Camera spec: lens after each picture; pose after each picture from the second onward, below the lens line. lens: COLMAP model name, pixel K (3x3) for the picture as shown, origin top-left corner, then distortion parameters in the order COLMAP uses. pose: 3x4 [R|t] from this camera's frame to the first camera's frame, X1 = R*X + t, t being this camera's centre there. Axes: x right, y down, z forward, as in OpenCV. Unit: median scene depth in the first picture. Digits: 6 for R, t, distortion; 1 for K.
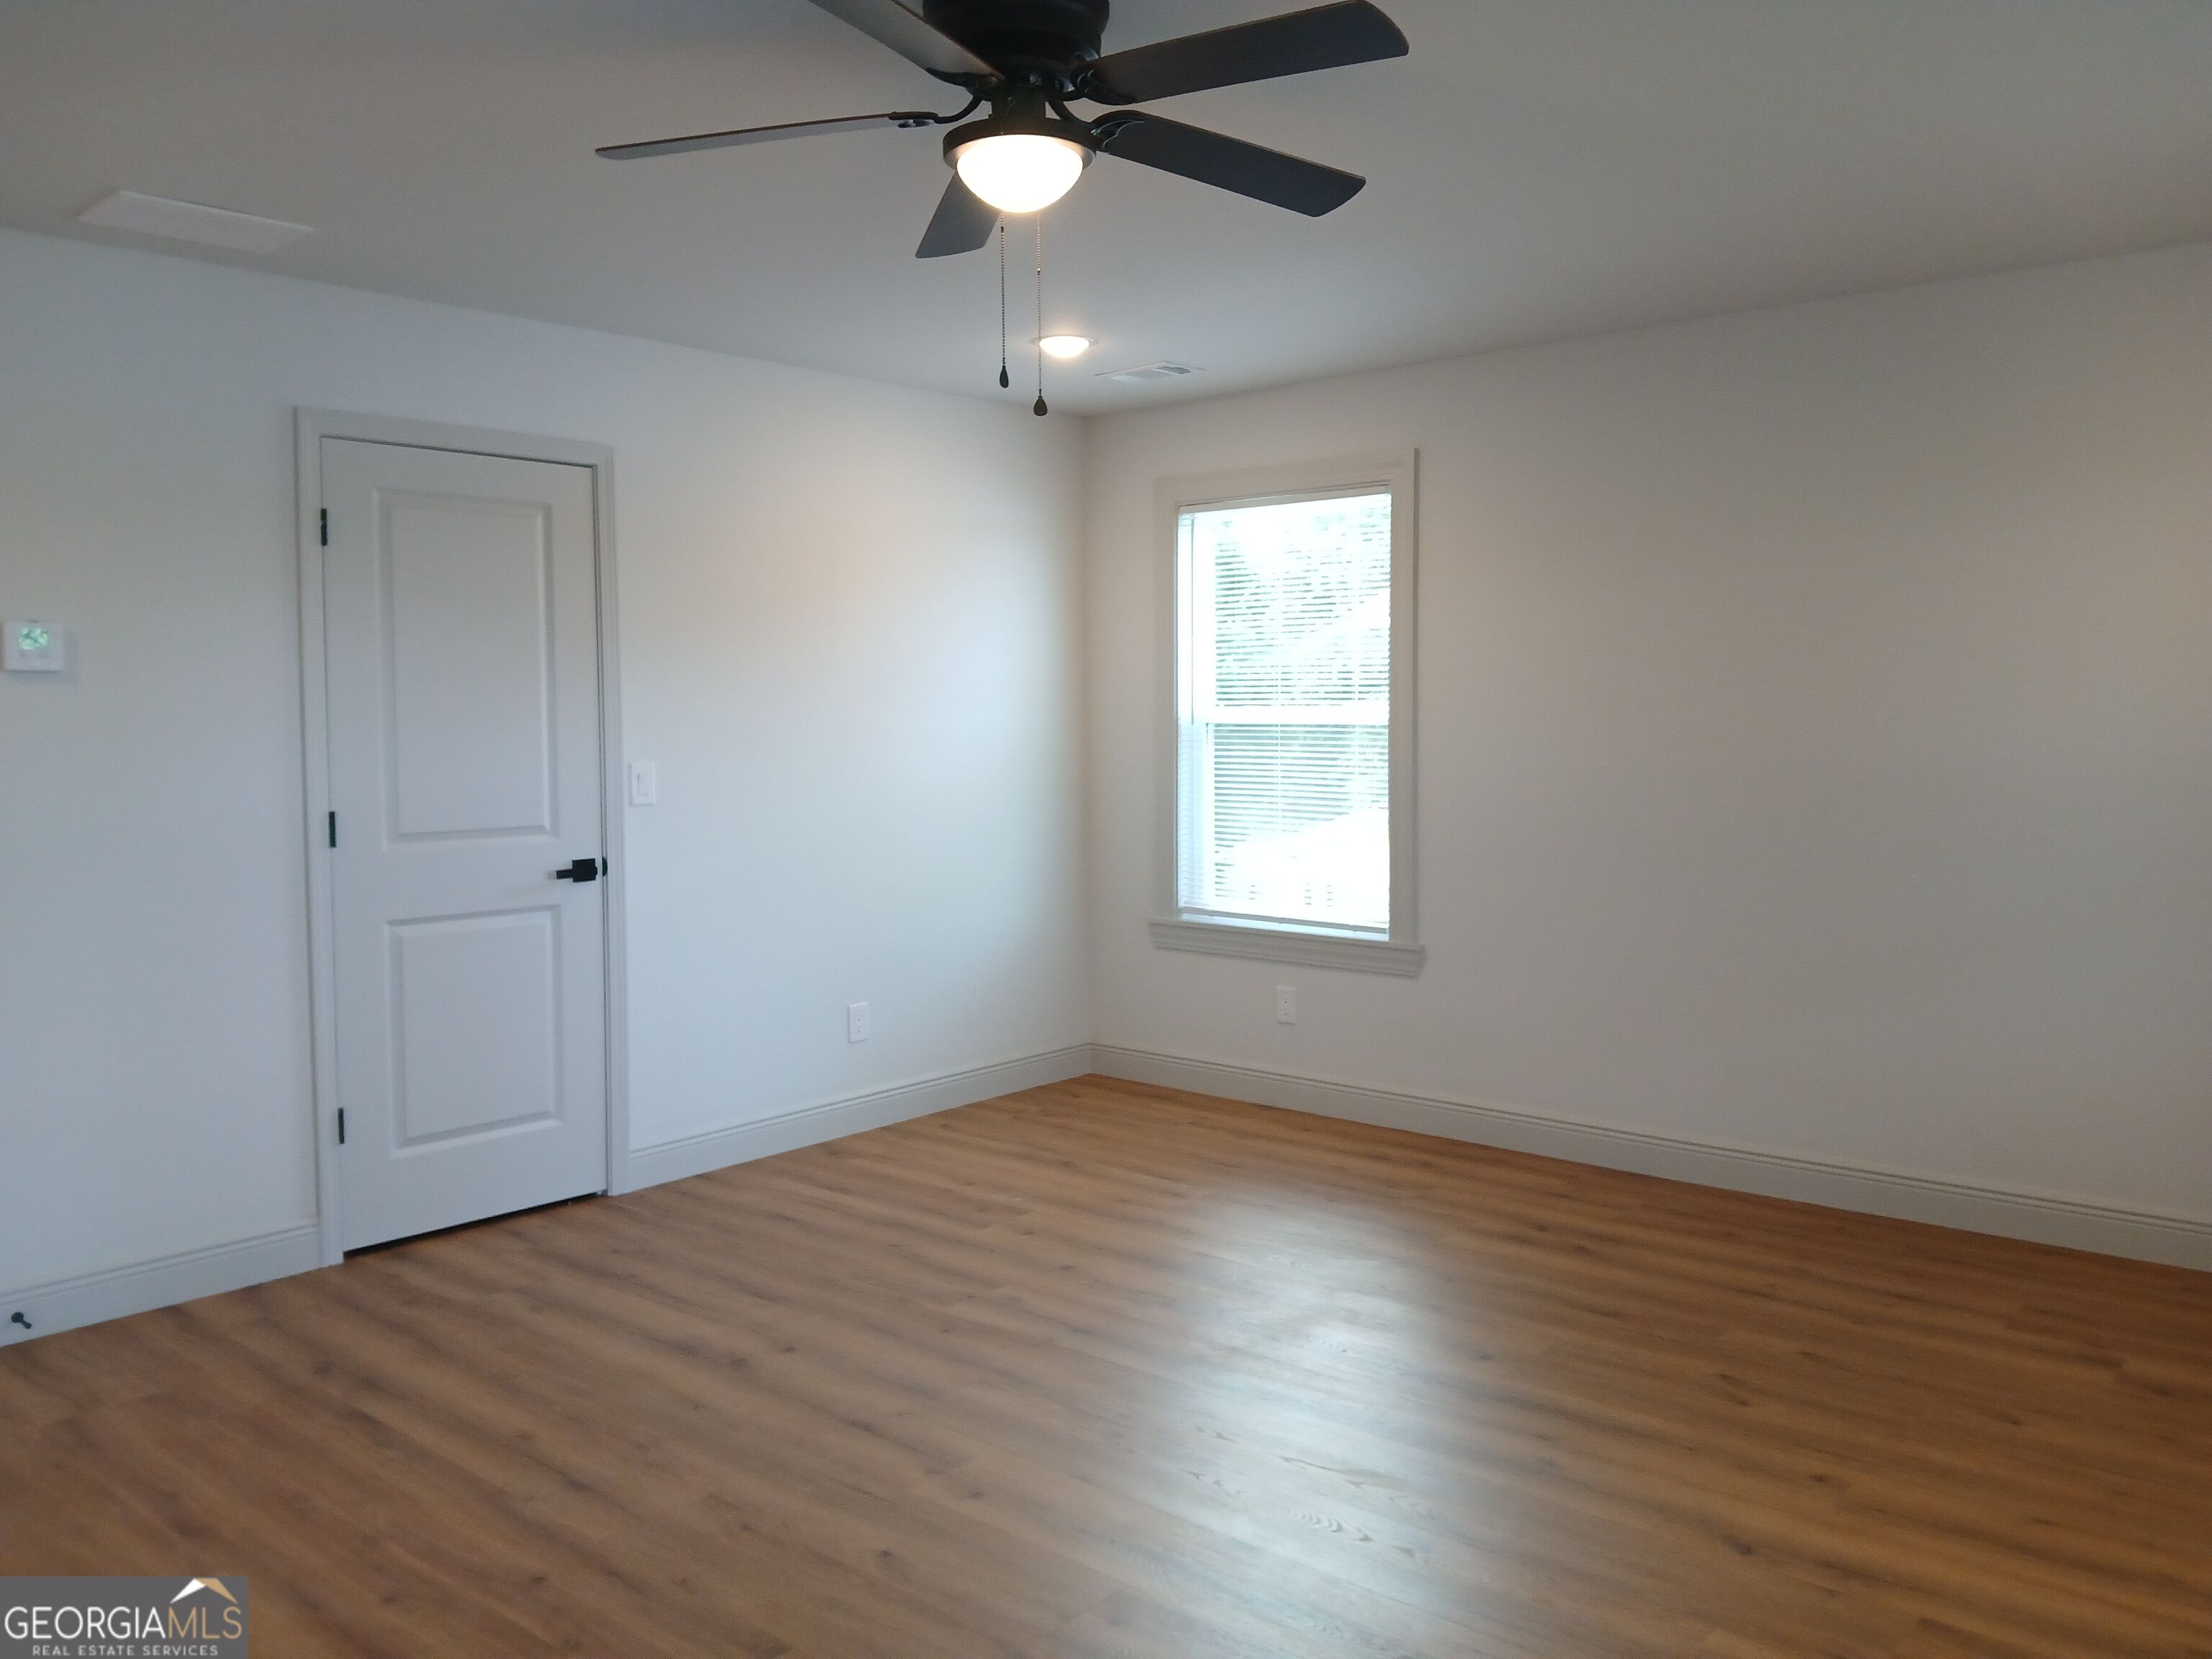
lens RADIAL K [[1728.3, 0, 1108.3], [0, 1728.3, 795.9], [0, 0, 1]] dist [0.095734, -0.196414]
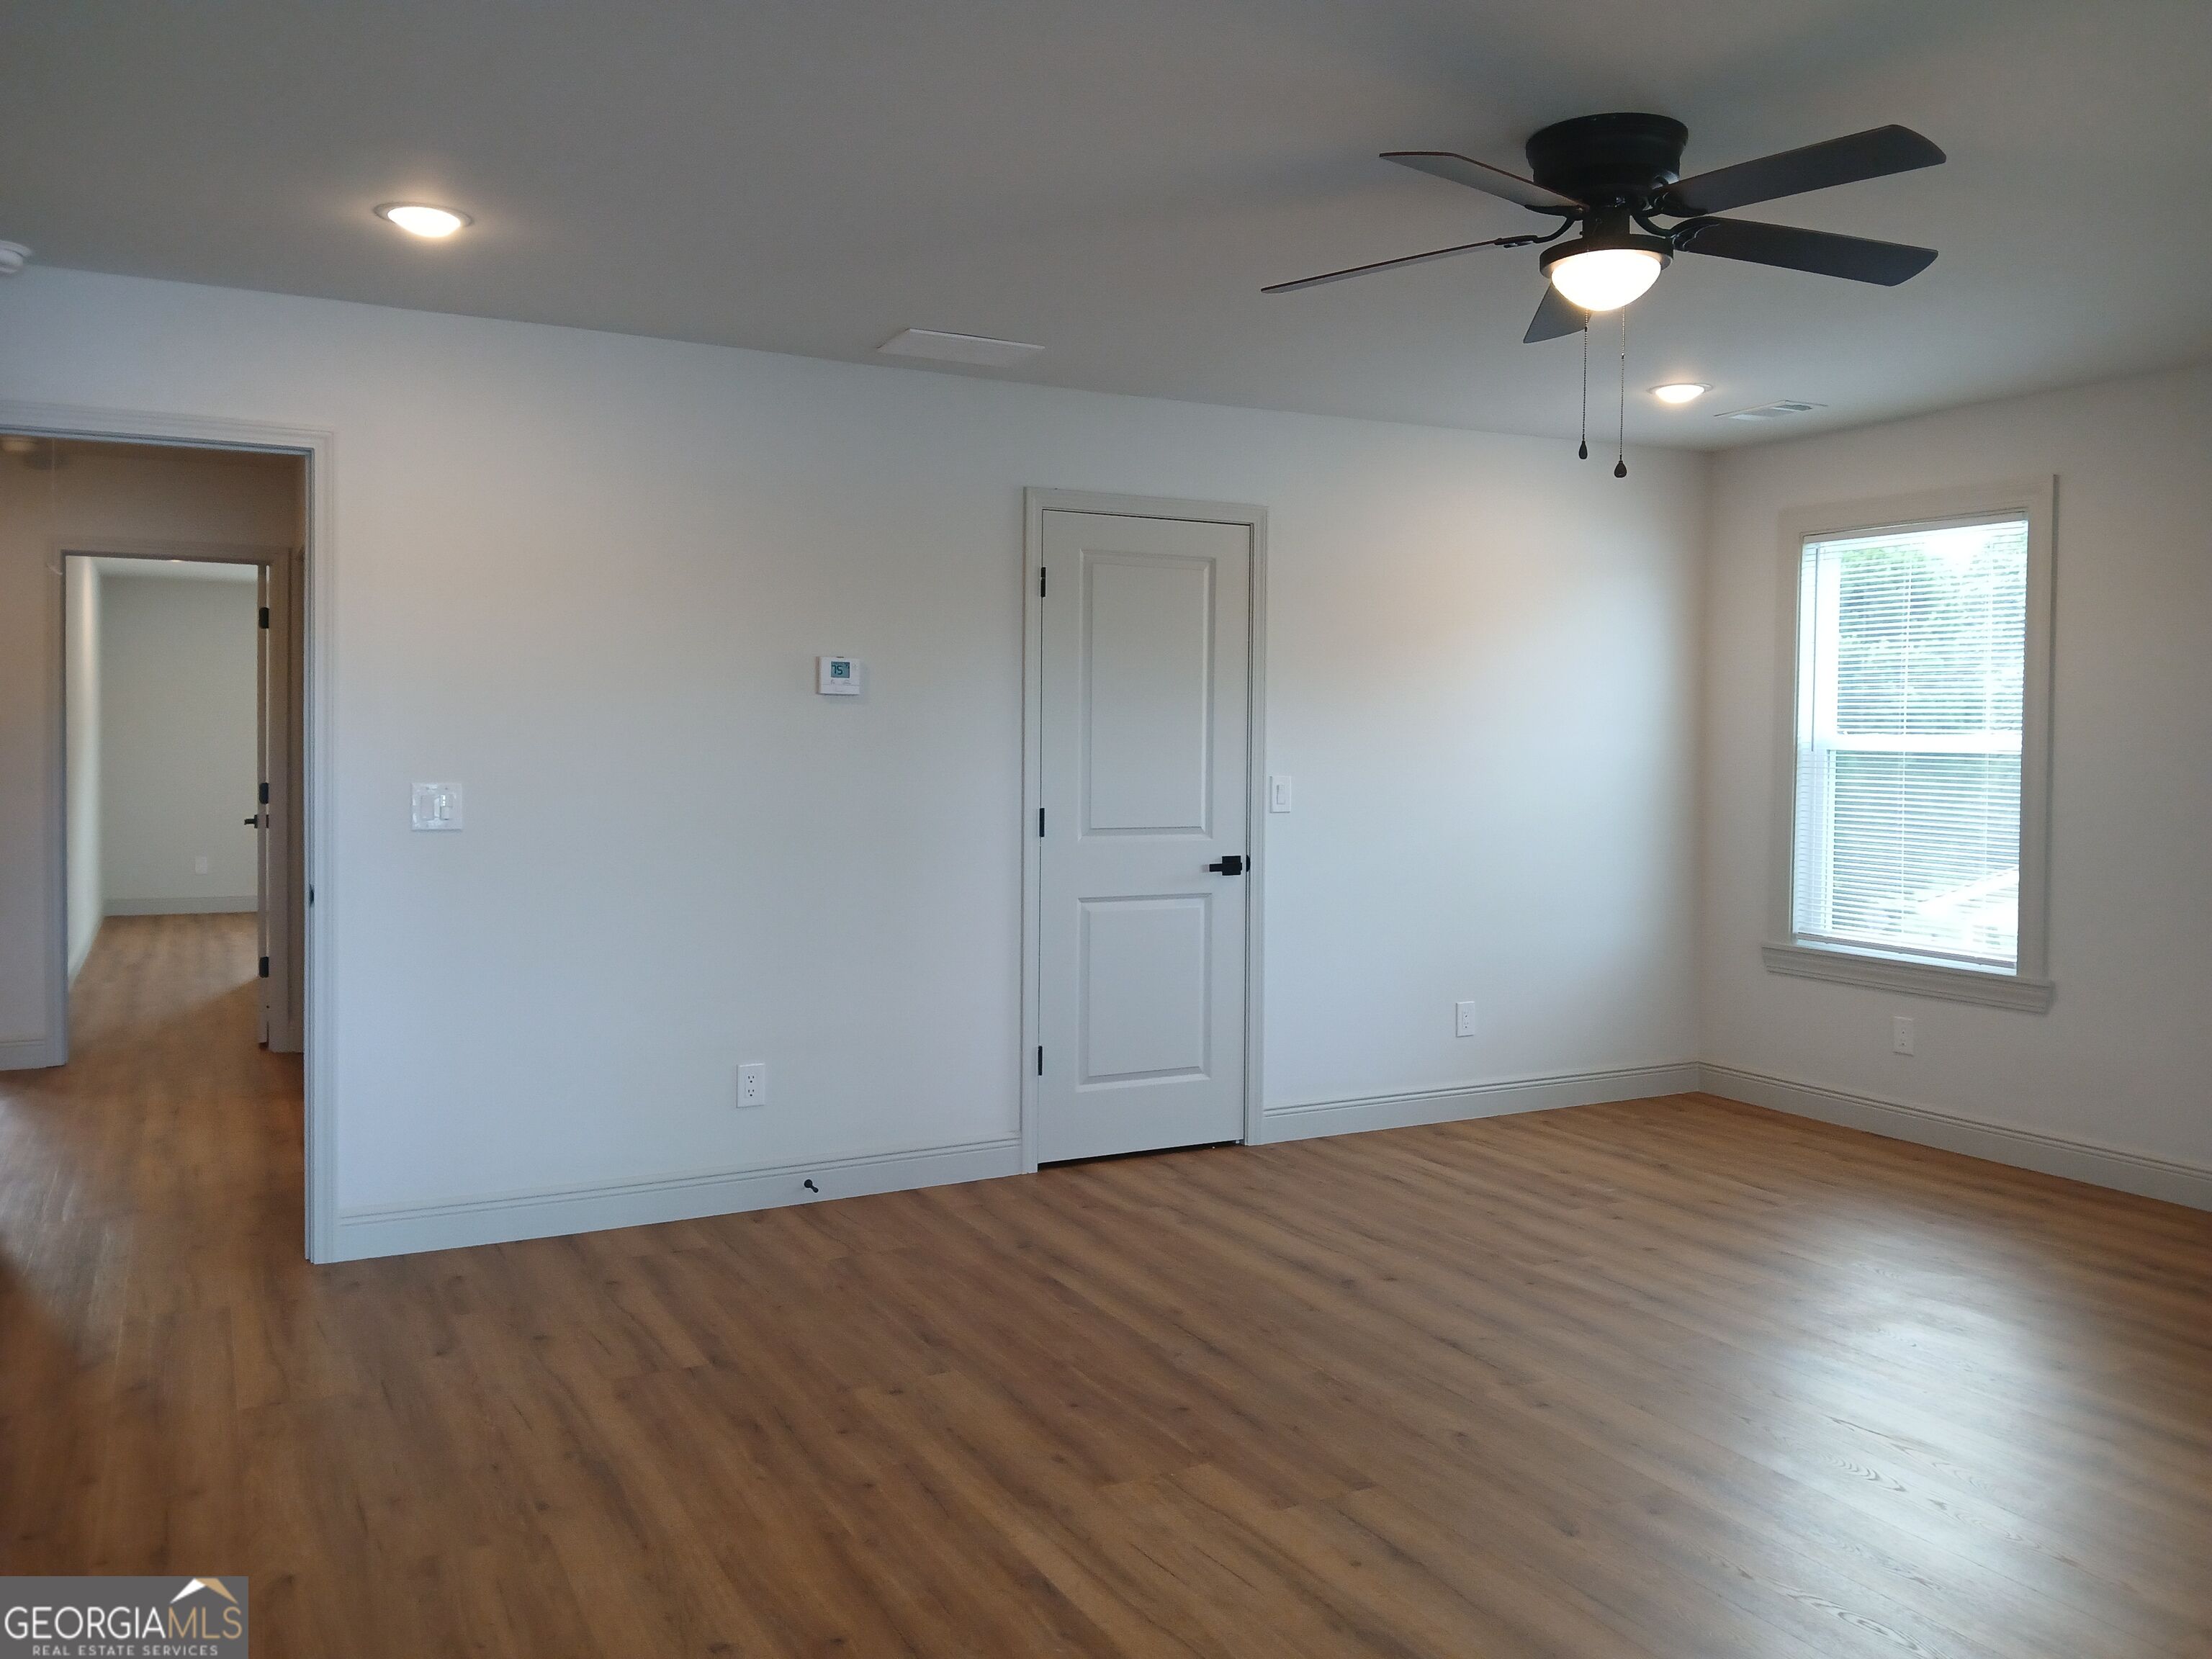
lens RADIAL K [[1728.3, 0, 1108.3], [0, 1728.3, 795.9], [0, 0, 1]] dist [0.095734, -0.196414]
pose [[0.934344, 0.025513, -0.355459, 0.039762], [-0.031312, 0.999454, -0.010570, 0.011329], [0.354995, 0.021006, 0.934632, -0.138022]]
